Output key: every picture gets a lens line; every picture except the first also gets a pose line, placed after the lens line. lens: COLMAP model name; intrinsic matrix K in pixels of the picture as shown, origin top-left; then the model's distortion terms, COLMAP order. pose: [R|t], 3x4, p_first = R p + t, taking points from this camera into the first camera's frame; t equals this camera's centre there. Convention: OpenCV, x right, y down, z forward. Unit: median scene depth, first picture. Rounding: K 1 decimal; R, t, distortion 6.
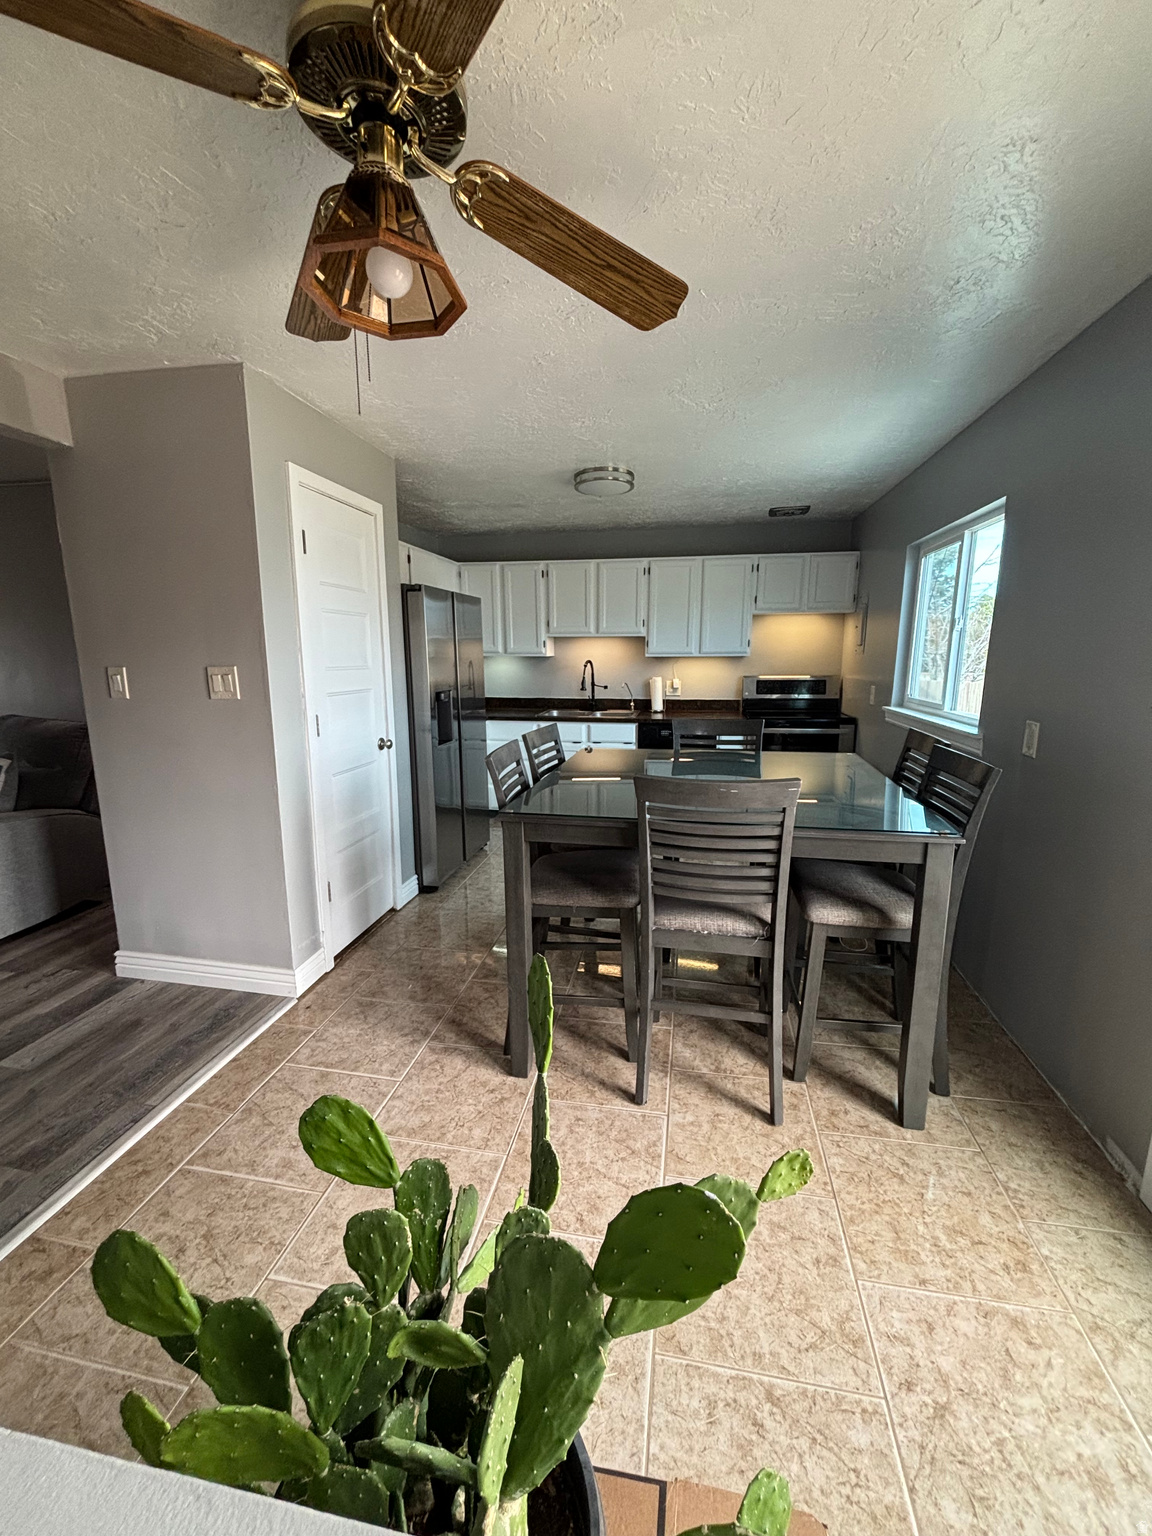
lens RADIAL K [[612.8, 0, 579.6], [0, 612.8, 767.6], [0, 0, 1]] dist [0.004249, 0.000083]
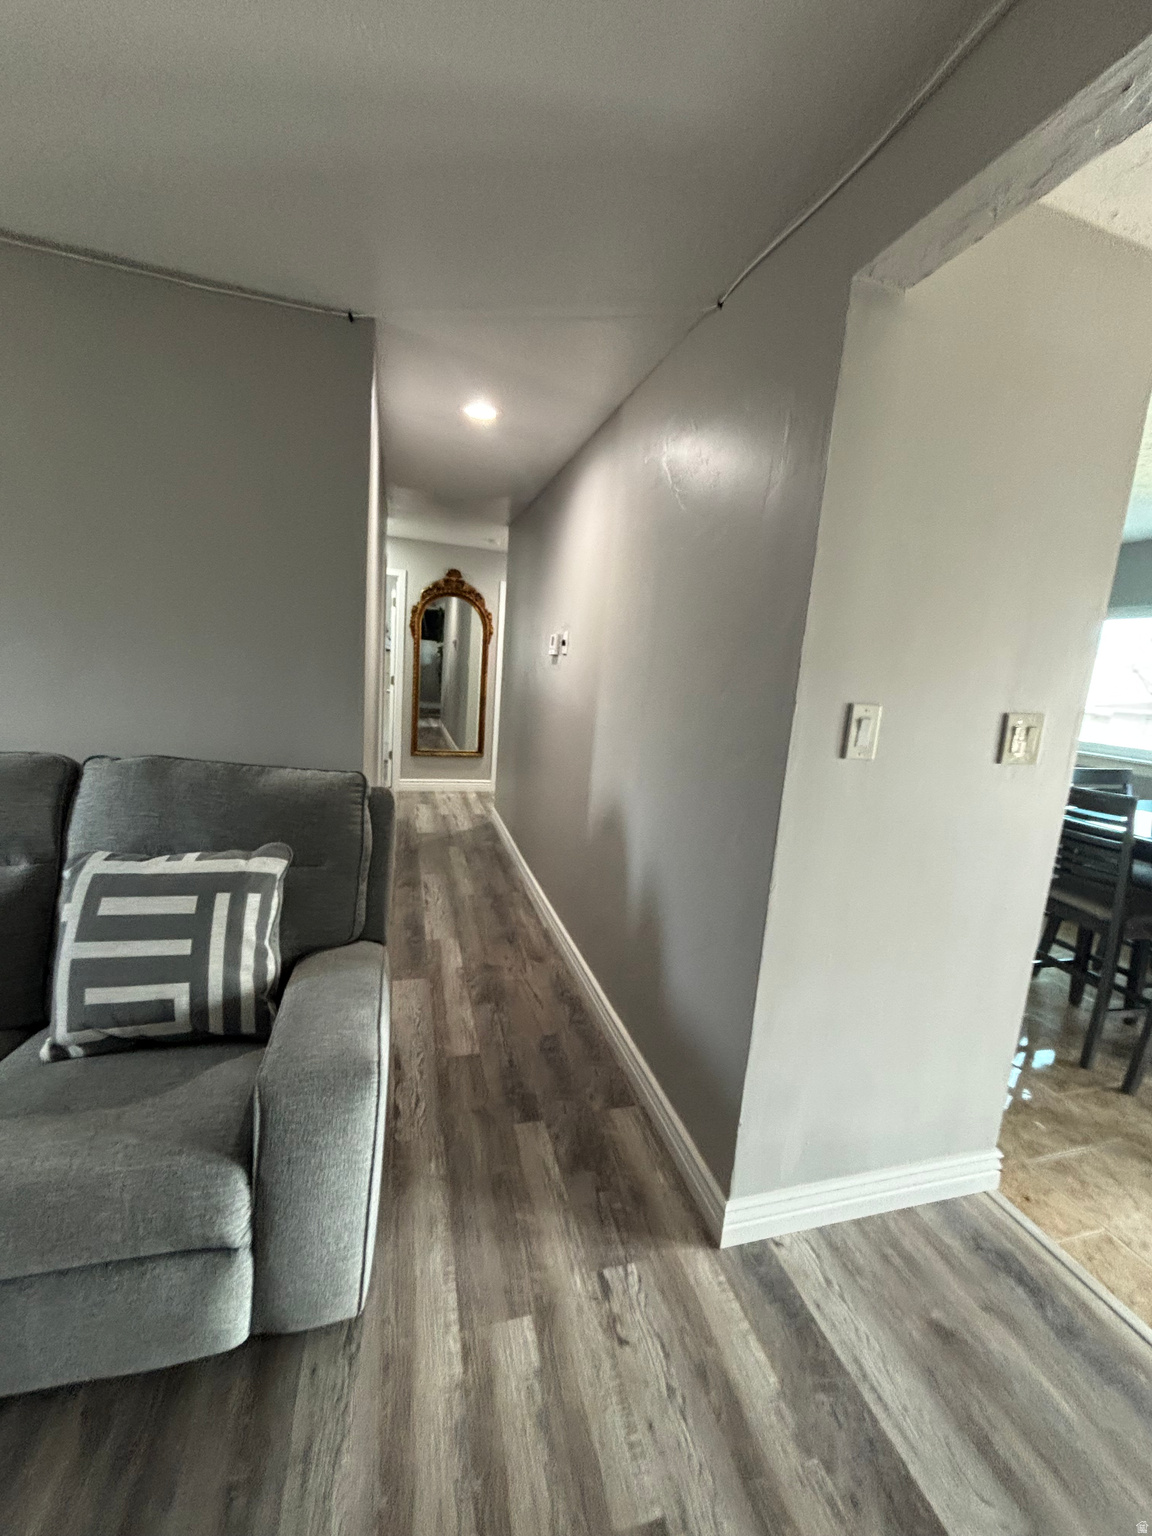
lens RADIAL K [[612.8, 0, 574.3], [0, 612.8, 767.8], [0, 0, 1]] dist [0.004249, 0.000083]
pose [[0.890883, -0.008013, 0.454162, -0.876385], [0.014034, 0.999853, -0.009889, -0.073977], [-0.454015, 0.015184, 0.890864, 0.434170]]
